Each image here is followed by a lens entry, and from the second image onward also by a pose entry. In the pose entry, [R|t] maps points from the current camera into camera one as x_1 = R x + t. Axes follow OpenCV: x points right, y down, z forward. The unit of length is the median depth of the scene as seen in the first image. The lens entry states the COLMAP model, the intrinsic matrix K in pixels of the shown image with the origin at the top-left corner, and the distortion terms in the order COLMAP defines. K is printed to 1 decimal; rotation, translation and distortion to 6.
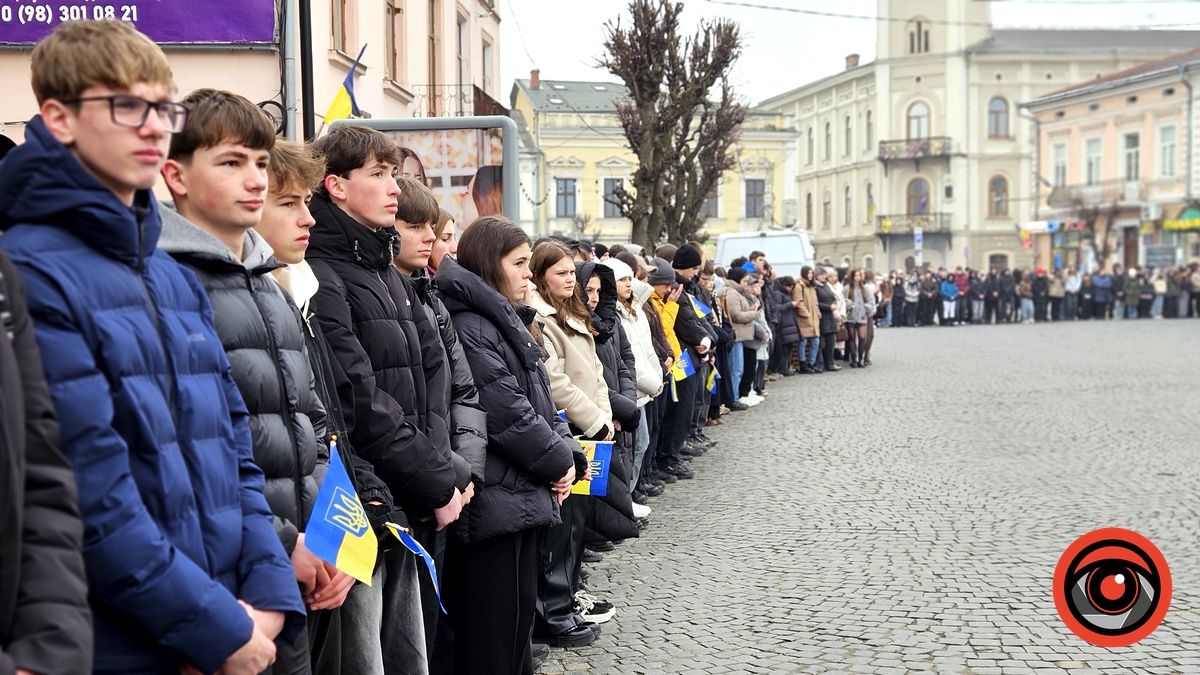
lens RADIAL K [[1566.2, 0, 580.2], [0, 1566.2, 377.2], [0, 0, 1]] dist [0.092649, -0.057806]
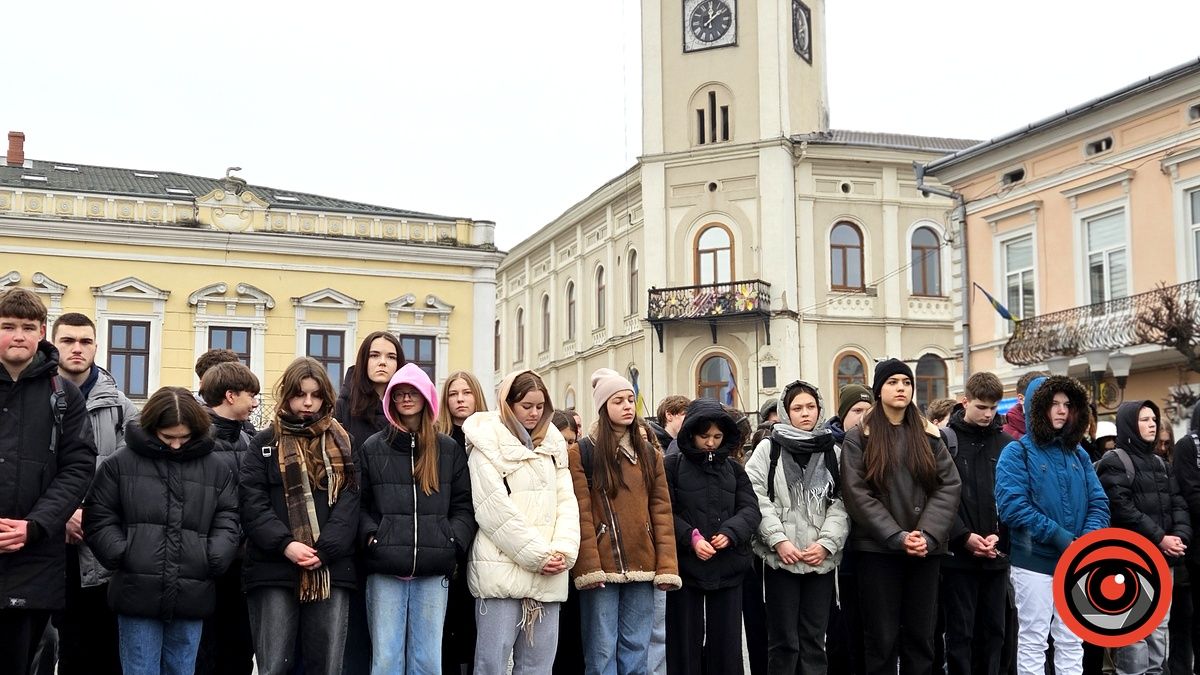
lens RADIAL K [[1566.2, 0, 580.2], [0, 1566.2, 377.2], [0, 0, 1]] dist [0.092649, -0.057806]
pose [[0.990841, 0.021974, 0.133230, 0.098498], [0.000850, 0.985636, -0.168880, -0.023654], [-0.135028, 0.167447, 0.976591, 0.494517]]
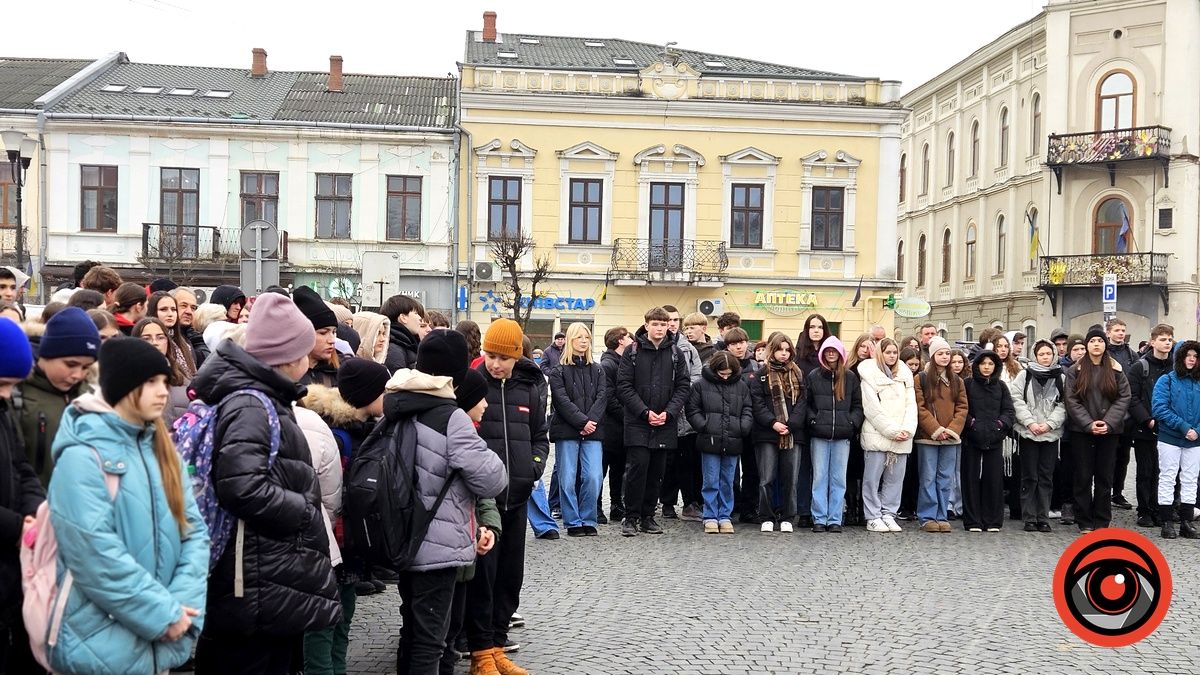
lens RADIAL K [[1566.2, 0, 580.2], [0, 1566.2, 377.2], [0, 0, 1]] dist [0.092649, -0.057806]
pose [[0.992317, 0.032515, -0.119371, 0.094244], [-0.037758, 0.998407, -0.041926, -0.025603], [0.117818, 0.046111, 0.991964, 0.410489]]
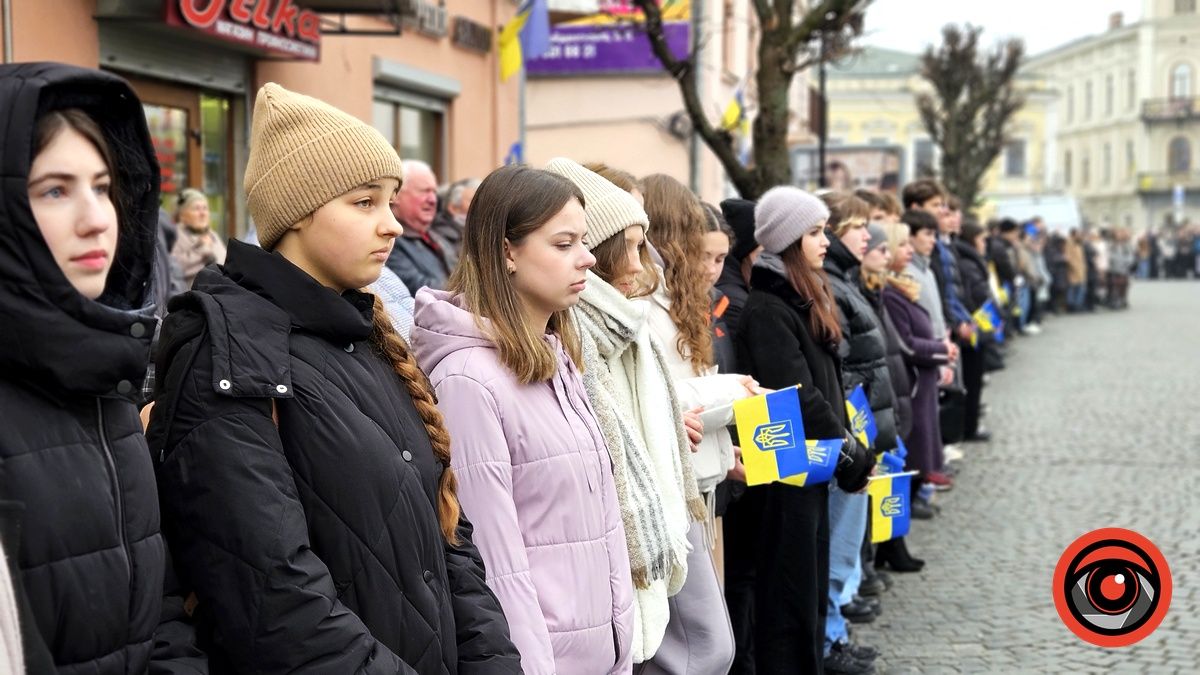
lens RADIAL K [[1573.8, 0, 574.5], [0, 1573.8, 368.9], [0, 0, 1]] dist [0.076046, -0.045781]
pose [[0.988374, 0.018925, -0.150862, -0.018066], [-0.015253, 0.999560, 0.025456, 0.004906], [0.151277, -0.022859, 0.988227, -0.097790]]
